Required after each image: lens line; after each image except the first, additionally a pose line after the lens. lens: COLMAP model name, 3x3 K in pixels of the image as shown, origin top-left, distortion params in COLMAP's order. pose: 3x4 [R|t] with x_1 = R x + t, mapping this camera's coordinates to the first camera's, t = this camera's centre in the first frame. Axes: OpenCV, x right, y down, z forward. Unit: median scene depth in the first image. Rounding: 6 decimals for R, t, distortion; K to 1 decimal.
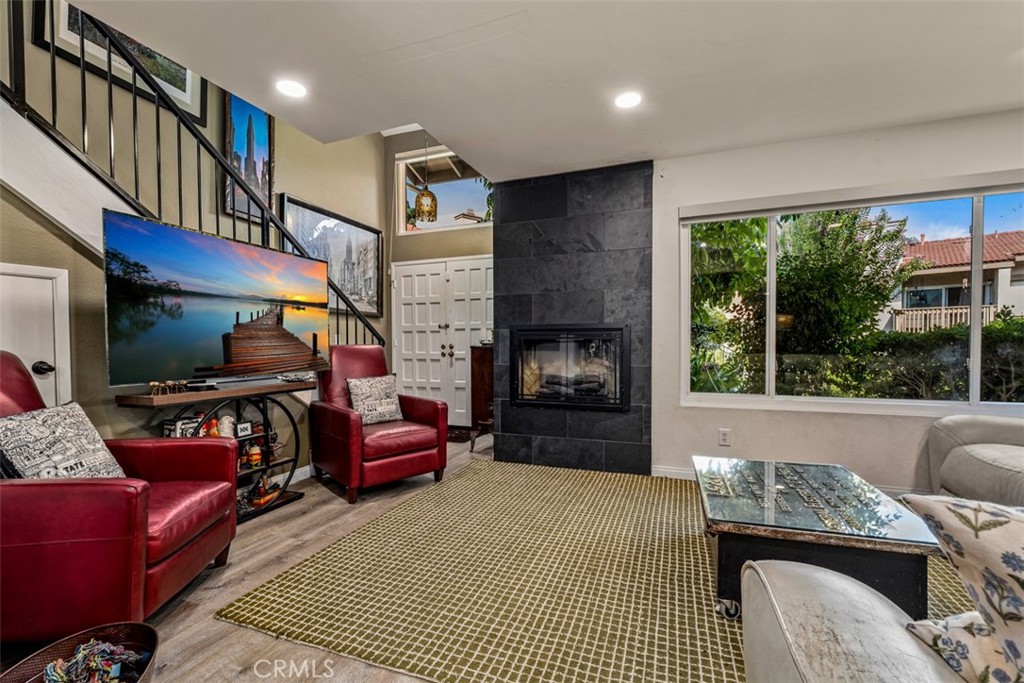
lens RADIAL K [[452.6, 0, 512.7], [0, 452.6, 355.2], [0, 0, 1]] dist [-0.001971, -0.000094]
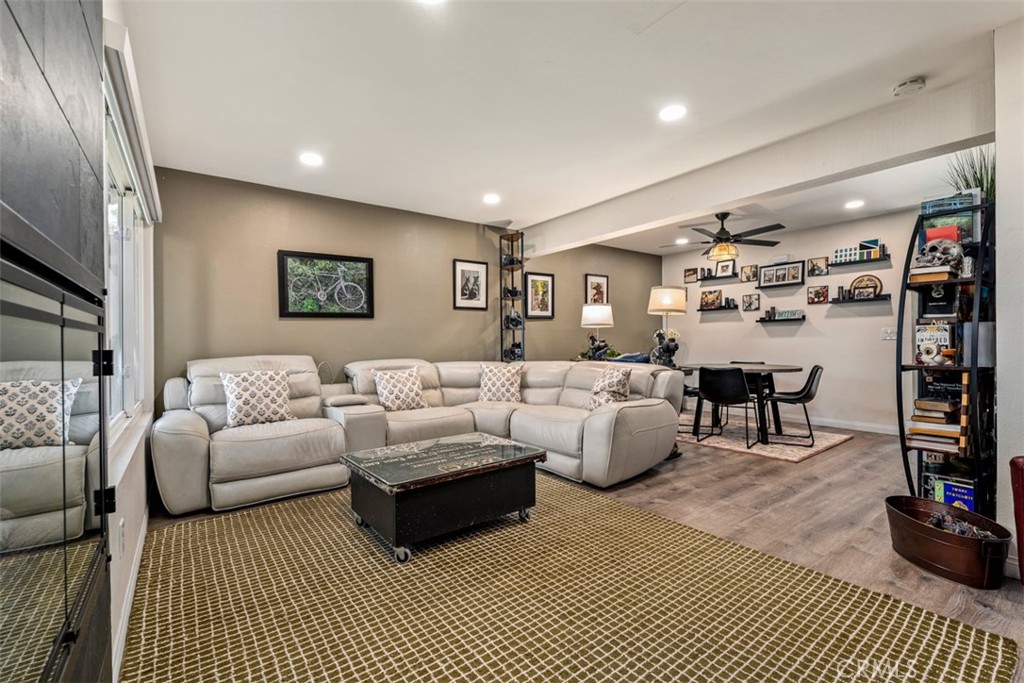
lens RADIAL K [[445.7, 0, 512.0], [0, 445.7, 341.5], [0, 0, 1]] dist [0.000859, -0.000059]
pose [[-0.844863, 0.016071, 0.534742, -0.172198], [0.030432, 0.999374, 0.018046, -0.034091], [-0.534117, 0.031520, -0.844823, 1.278095]]
